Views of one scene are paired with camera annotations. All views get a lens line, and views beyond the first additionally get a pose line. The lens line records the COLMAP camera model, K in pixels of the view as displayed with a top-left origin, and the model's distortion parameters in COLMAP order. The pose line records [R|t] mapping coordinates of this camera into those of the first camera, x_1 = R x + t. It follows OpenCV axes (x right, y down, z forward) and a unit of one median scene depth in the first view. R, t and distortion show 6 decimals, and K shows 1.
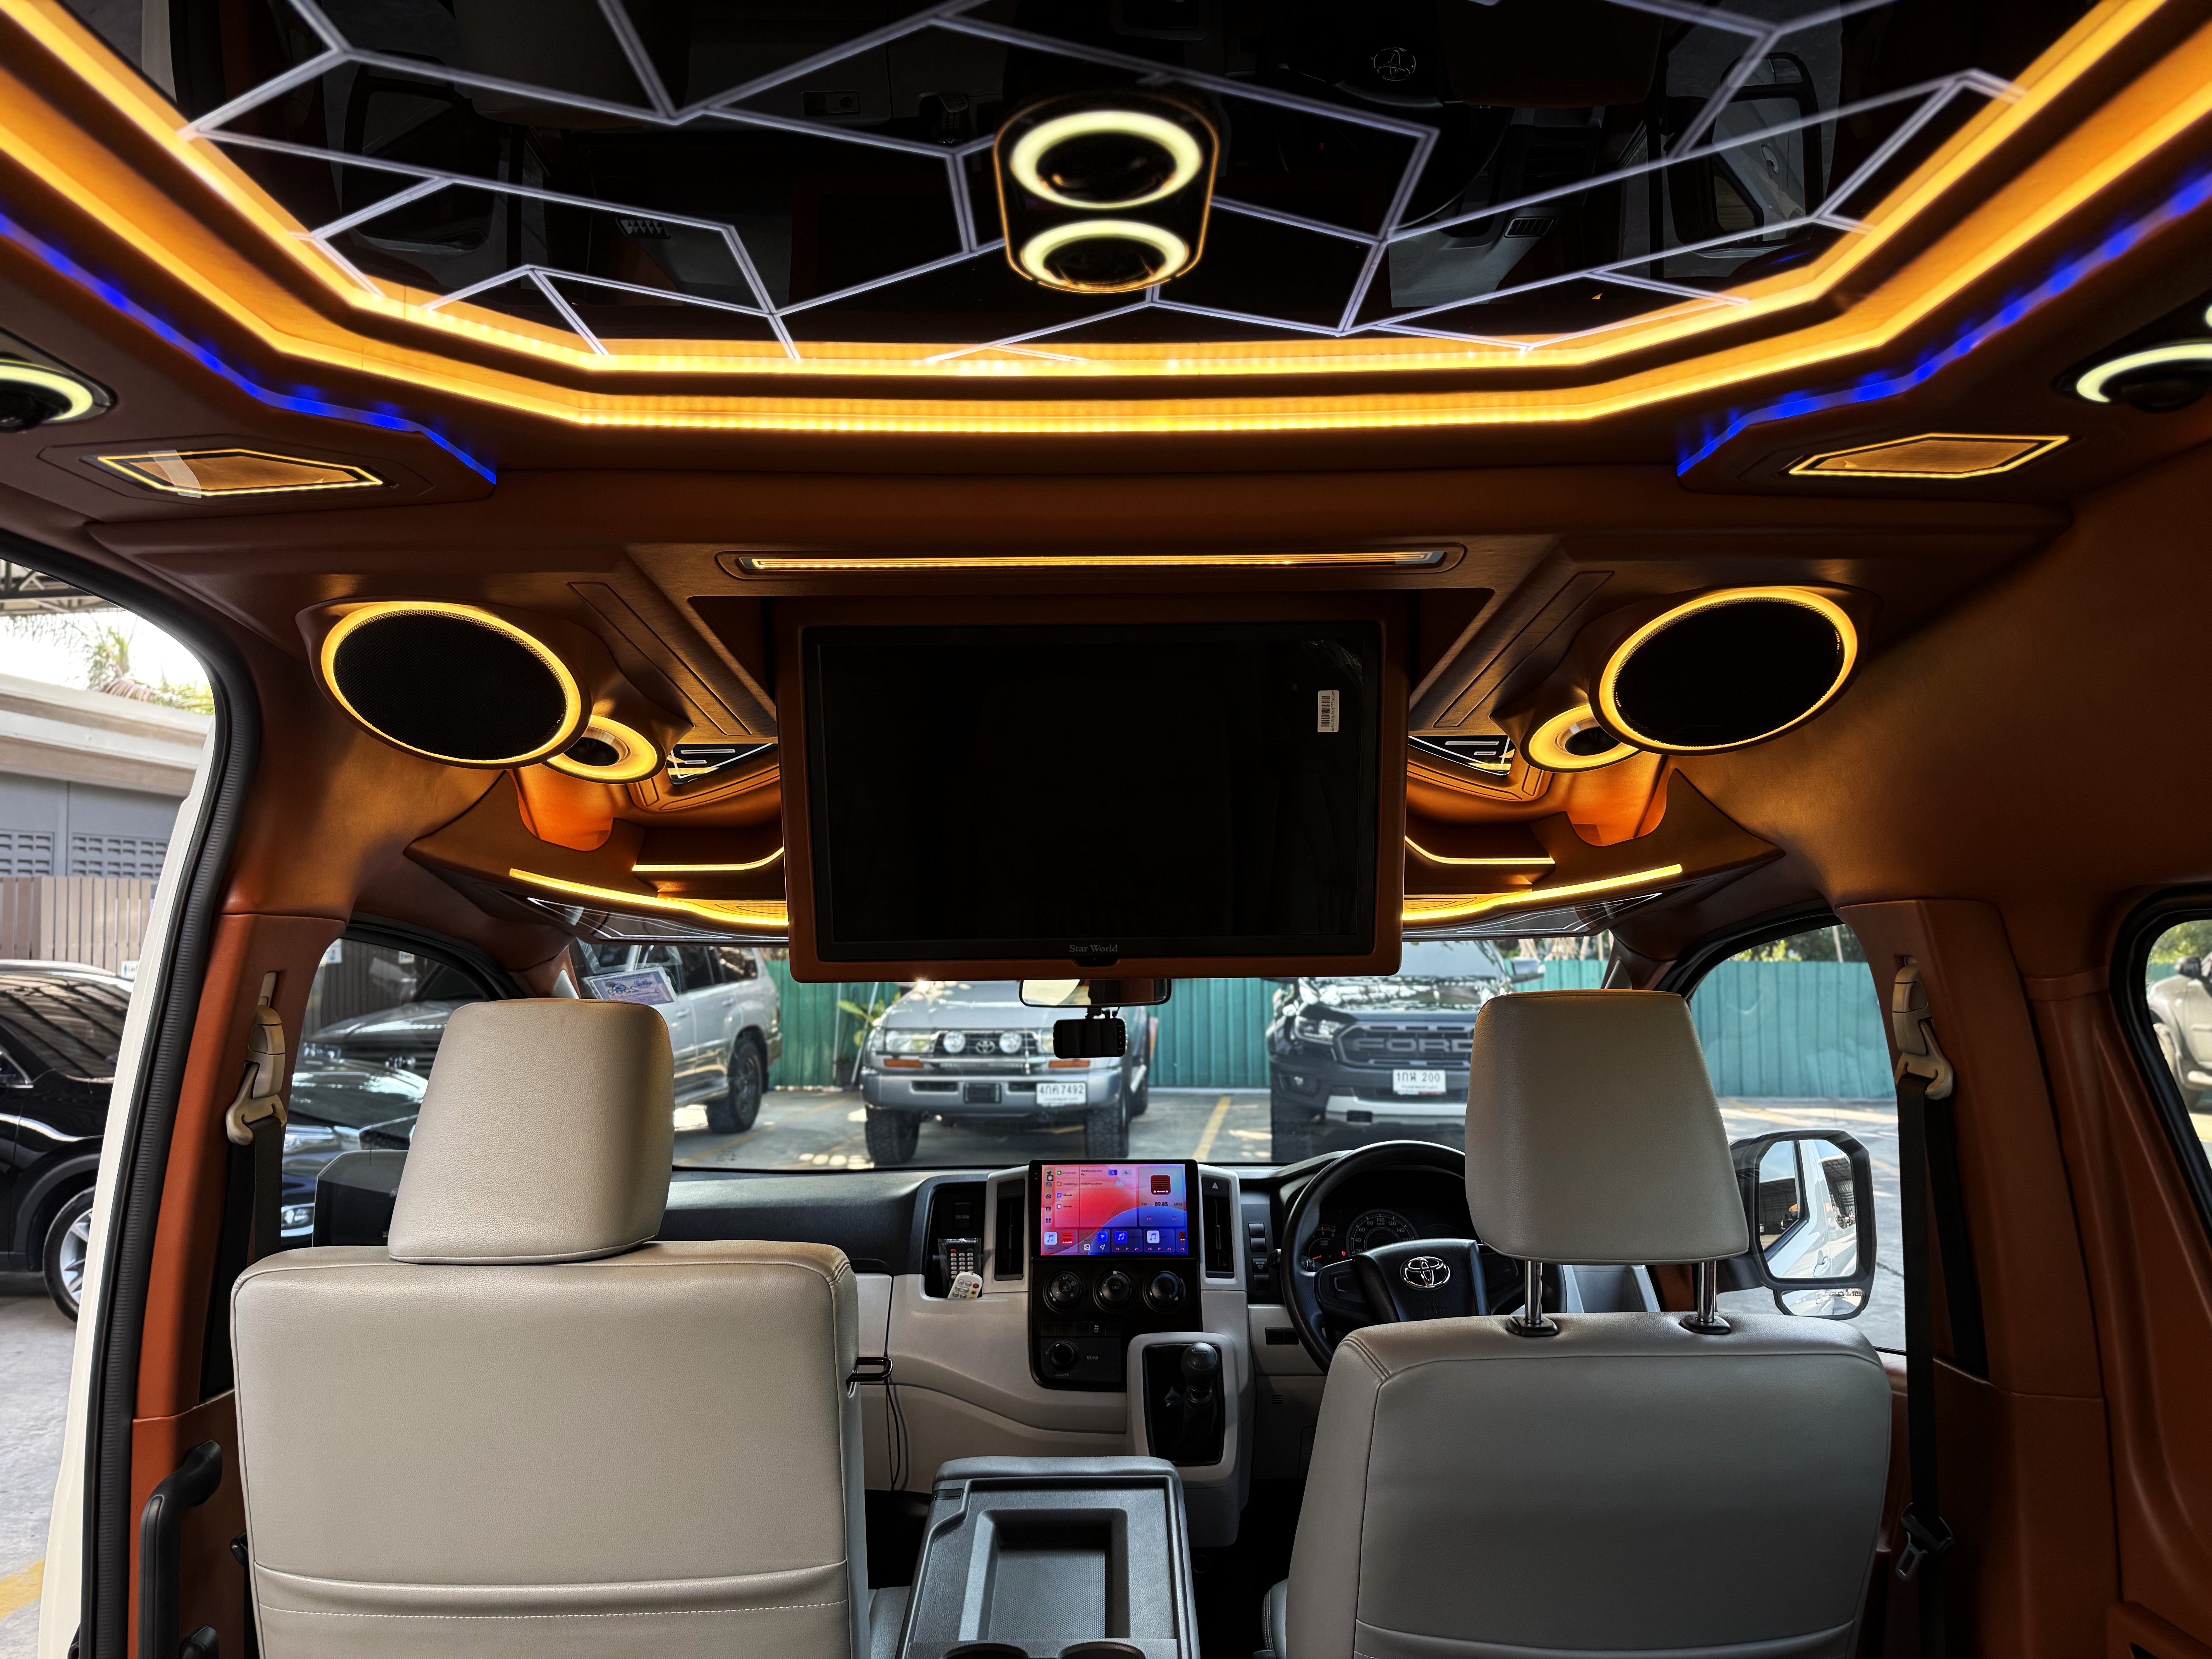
lens RADIAL K [[1533.2, 0, 1106.0], [0, 1533.2, 829.5], [0, 0, 1]] dist [0.054935, -0.001111]
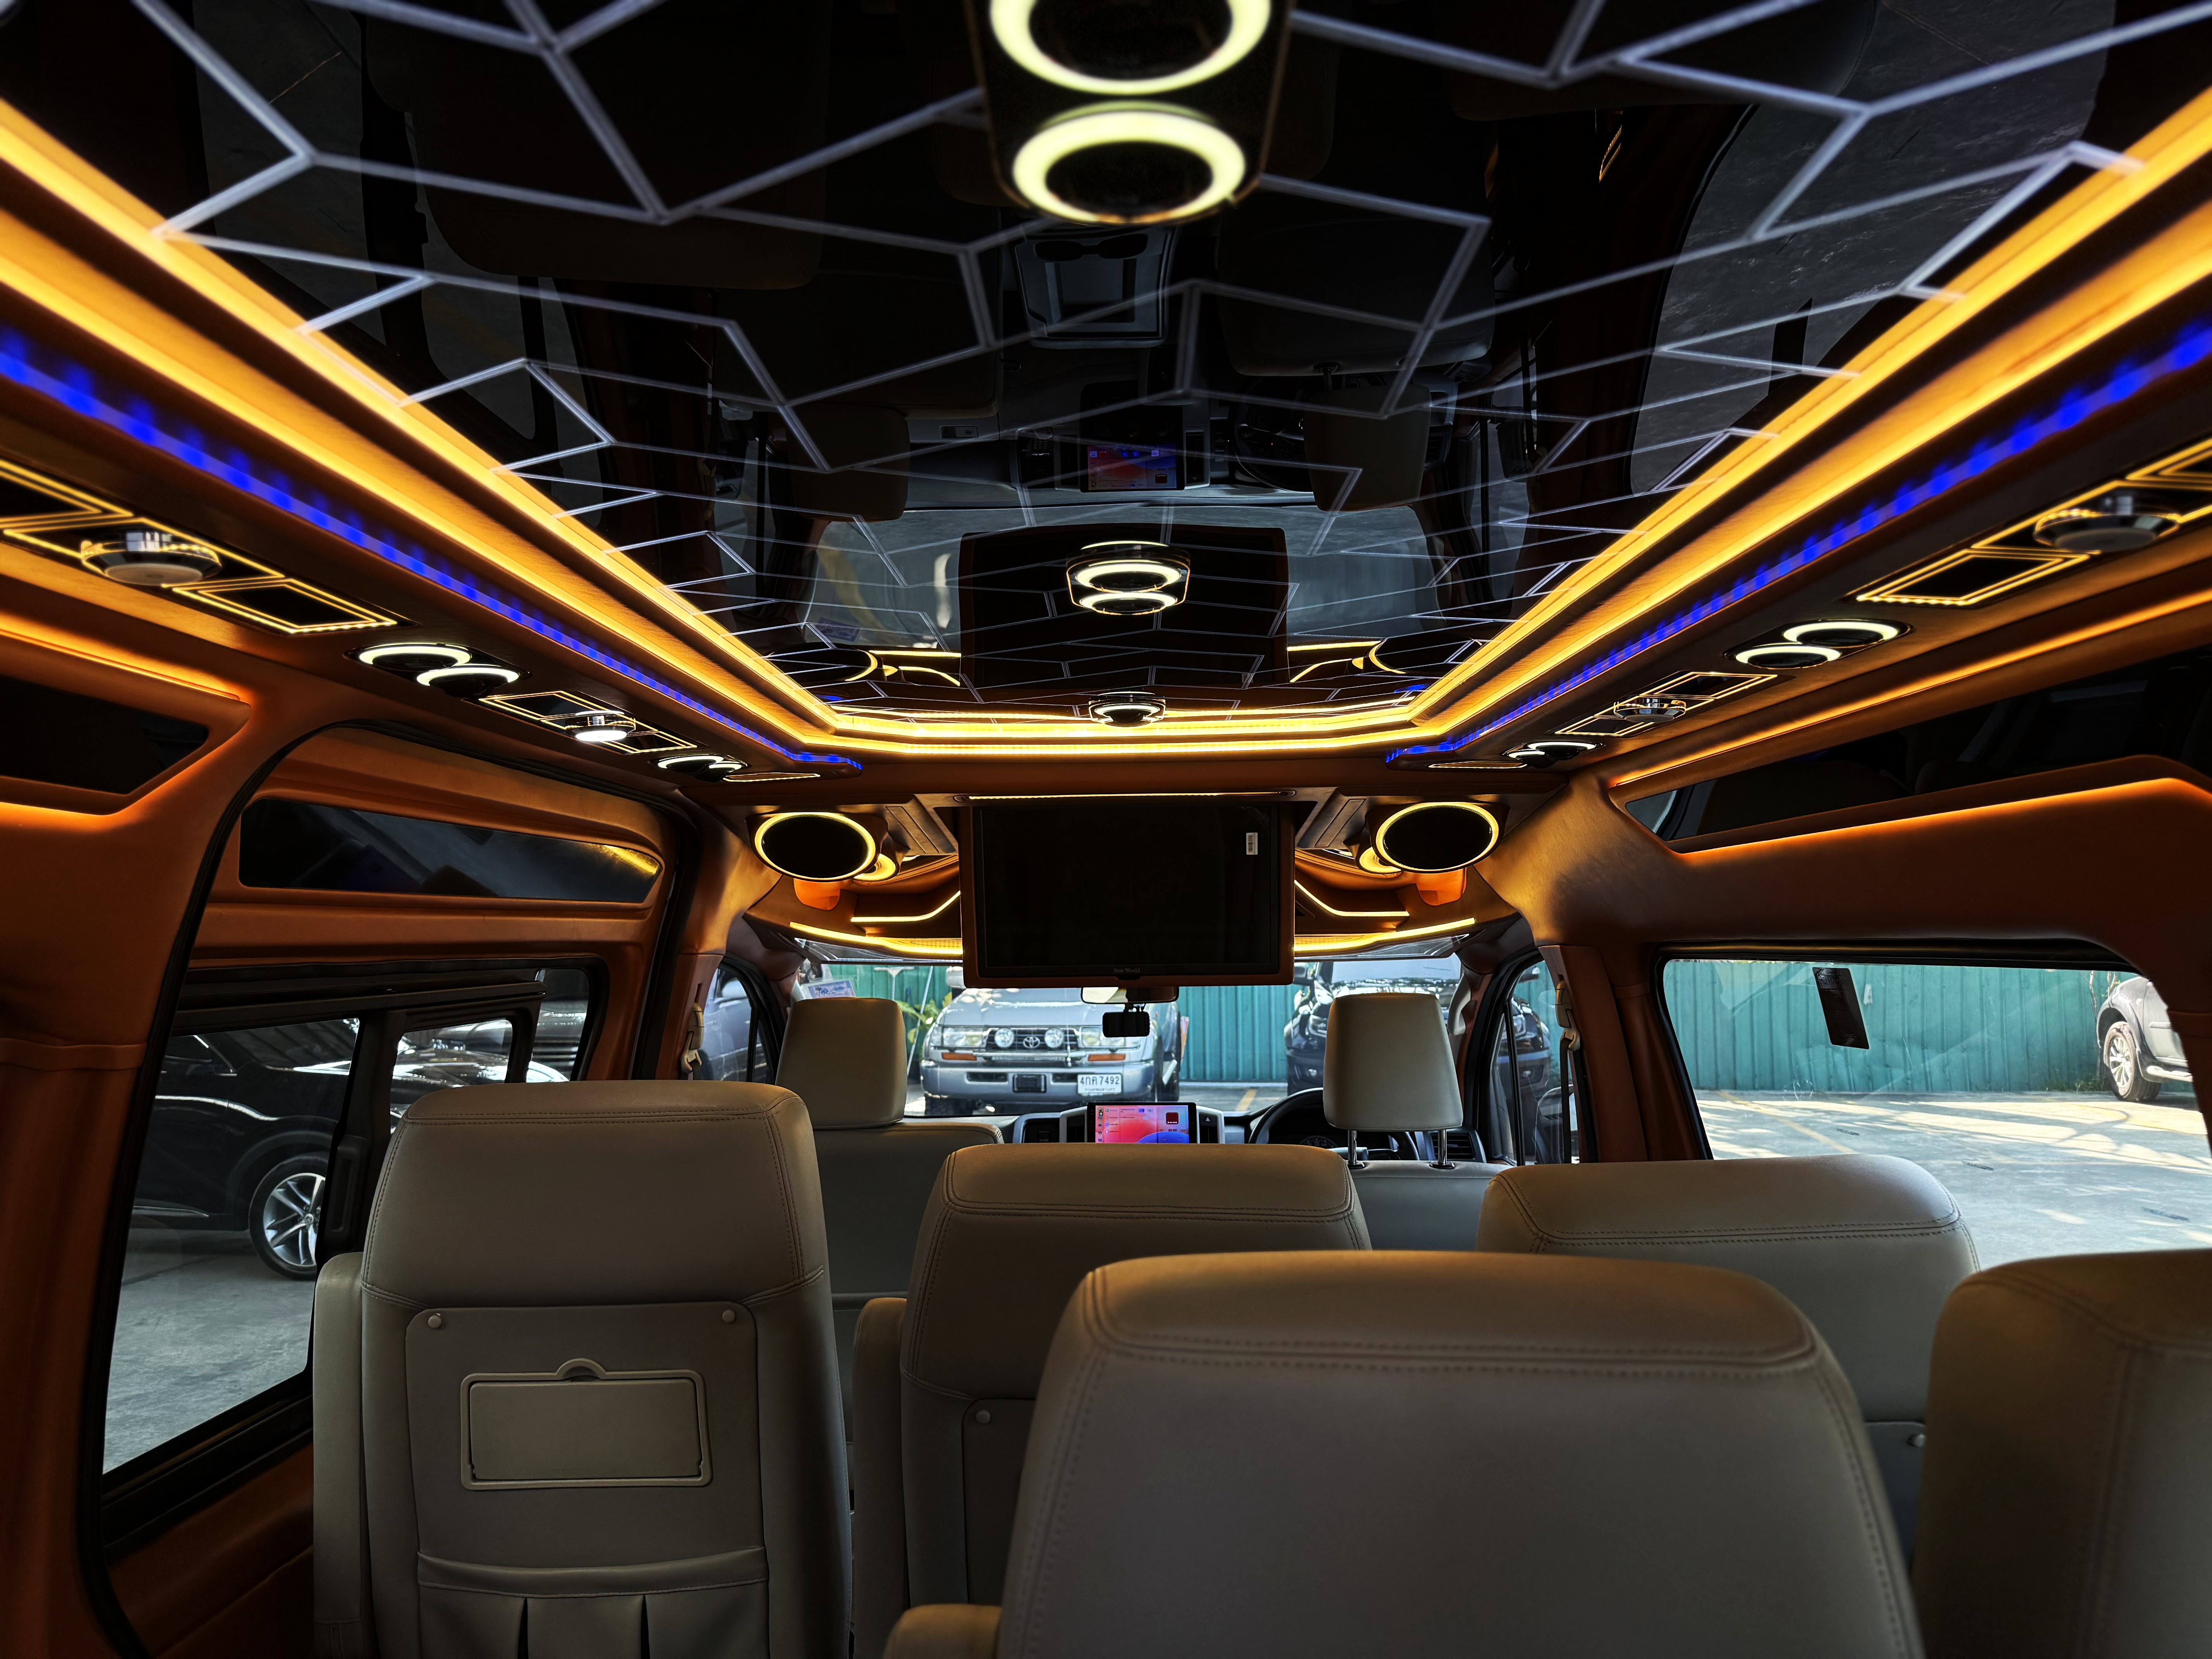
lens RADIAL K [[1533.2, 0, 1106.0], [0, 1533.2, 829.5], [0, 0, 1]] dist [0.054935, -0.001111]
pose [[0.999747, -0.003498, -0.022233, 0.000953], [0.003488, 0.999994, -0.000506, -0.013021], [0.022234, 0.000429, 0.999753, -0.120260]]
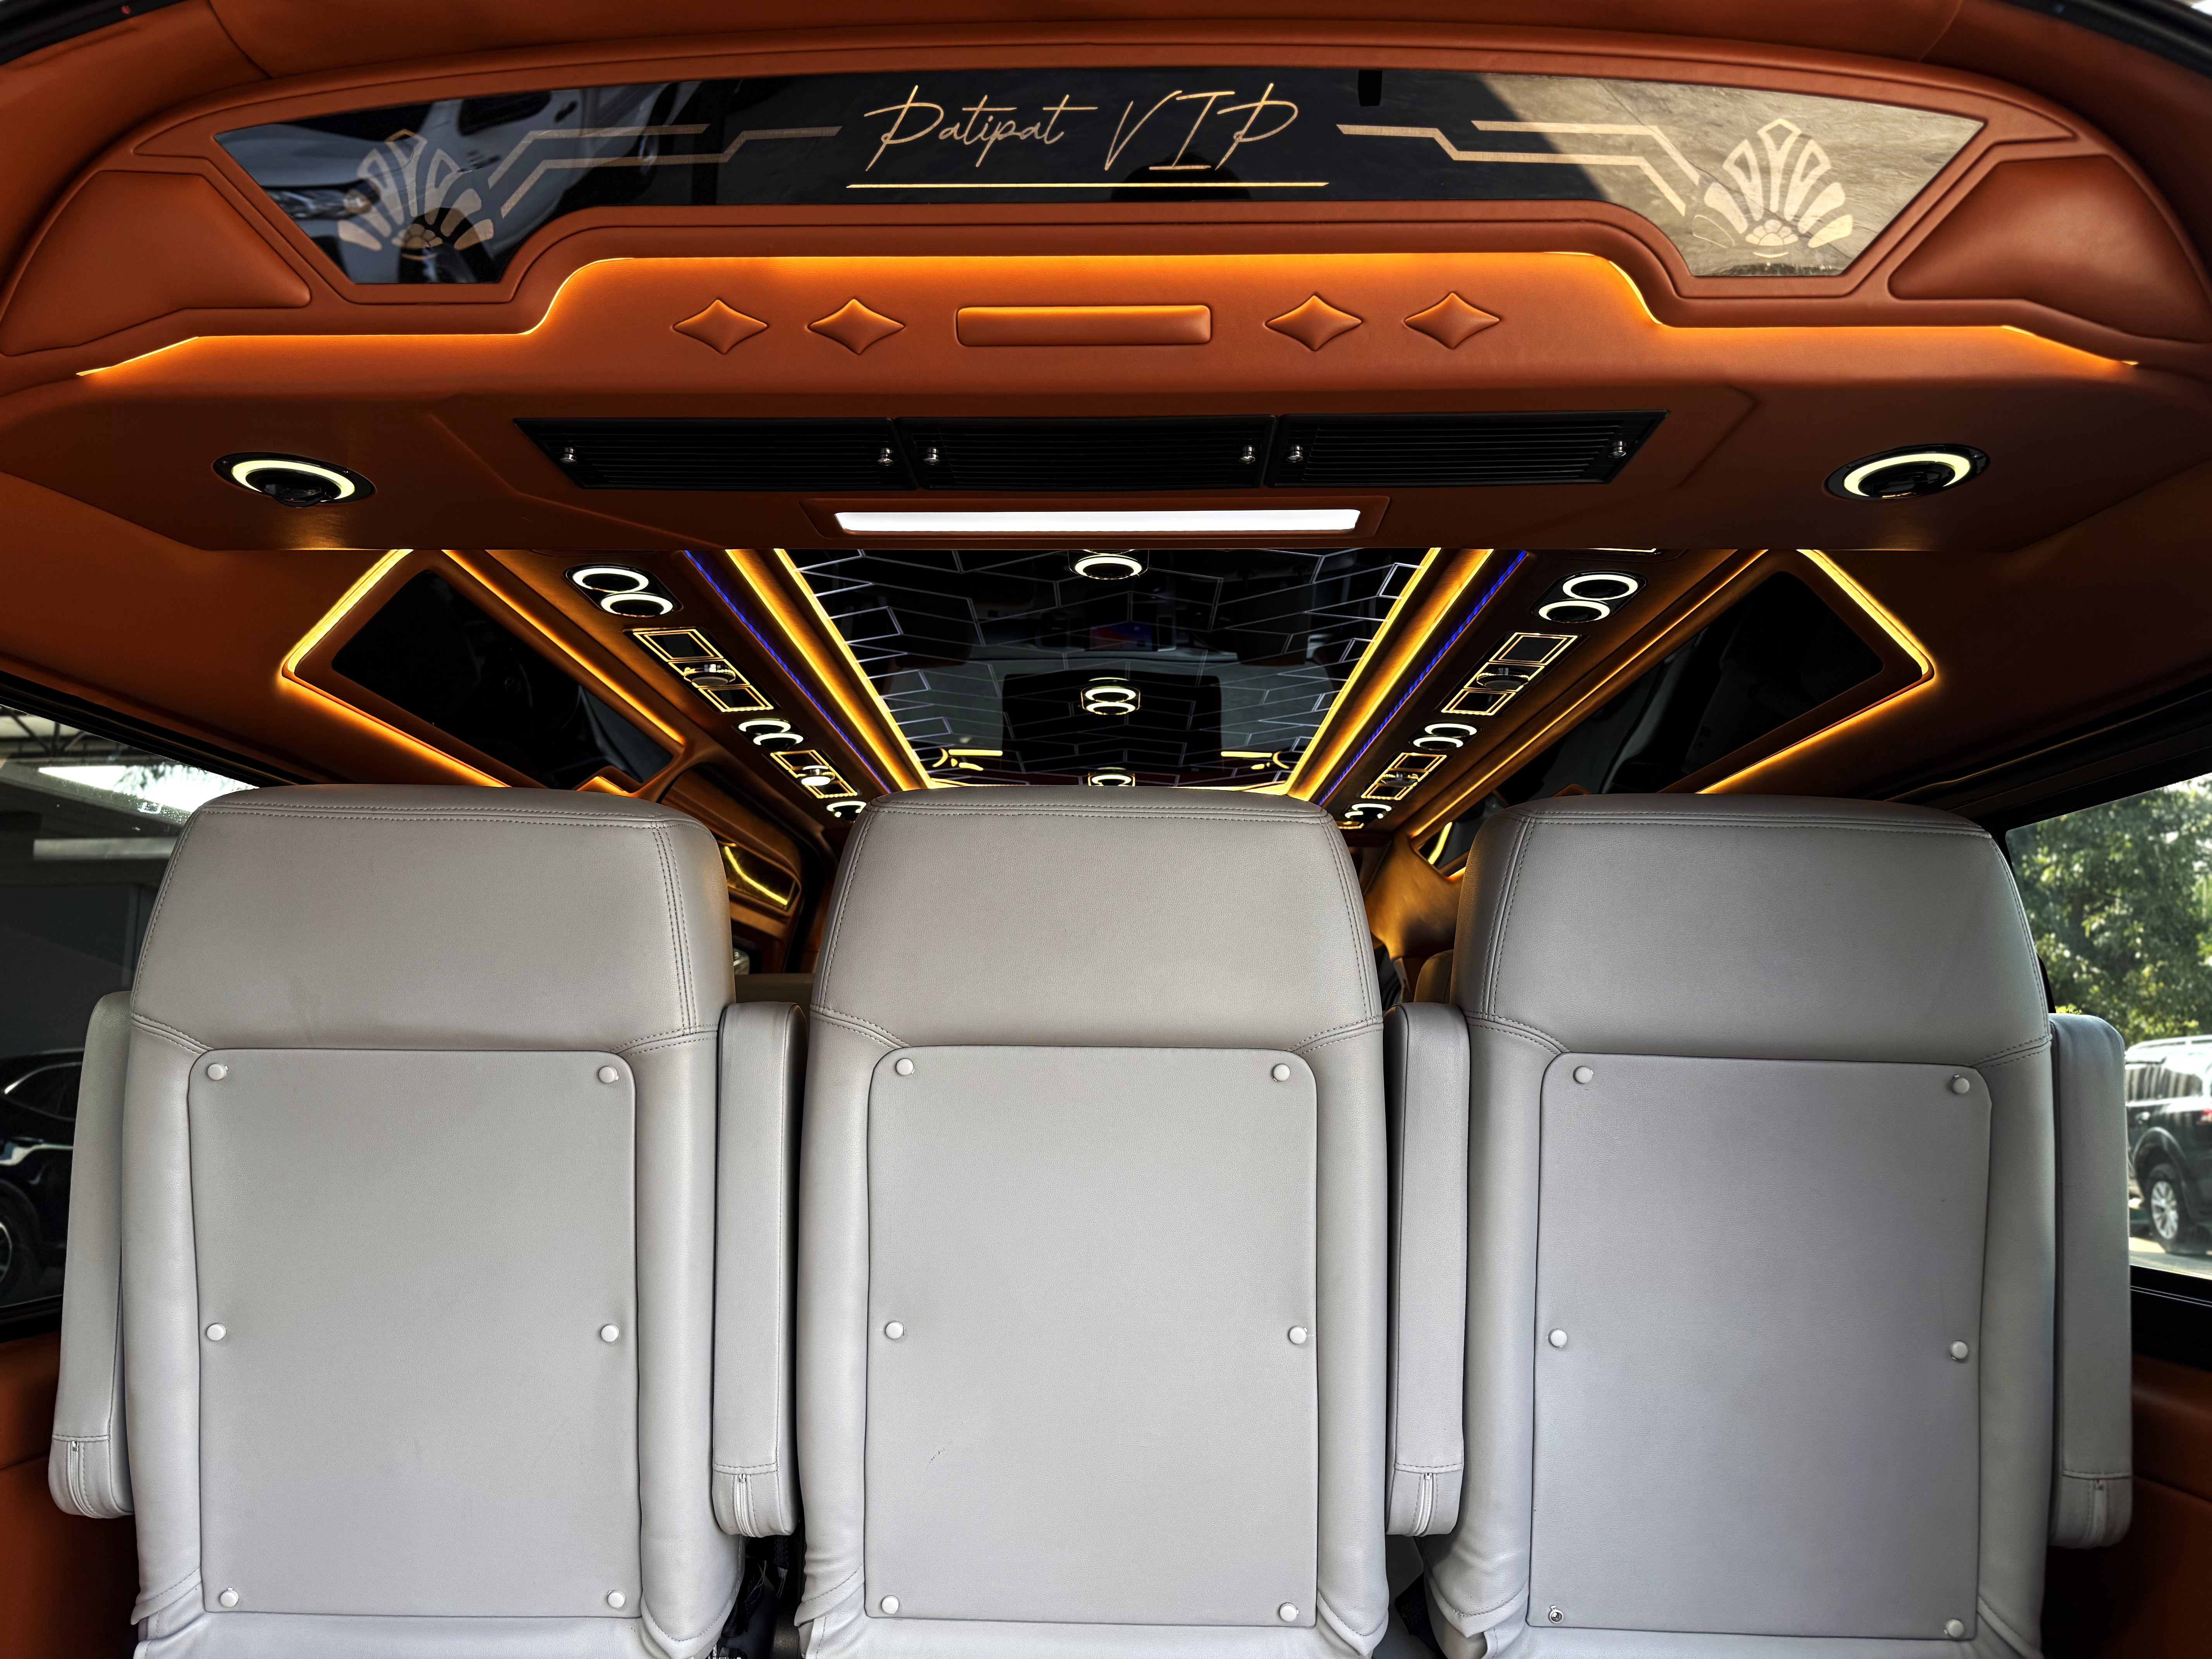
lens RADIAL K [[1551.7, 0, 1106.0], [0, 1551.7, 829.5], [0, 0, 1]] dist [0.045980, -0.076839]
pose [[0.999676, 0.017622, -0.018366, 0.004278], [-0.019355, 0.994909, -0.098899, 0.013304], [0.016530, 0.099222, 0.994928, -0.246129]]
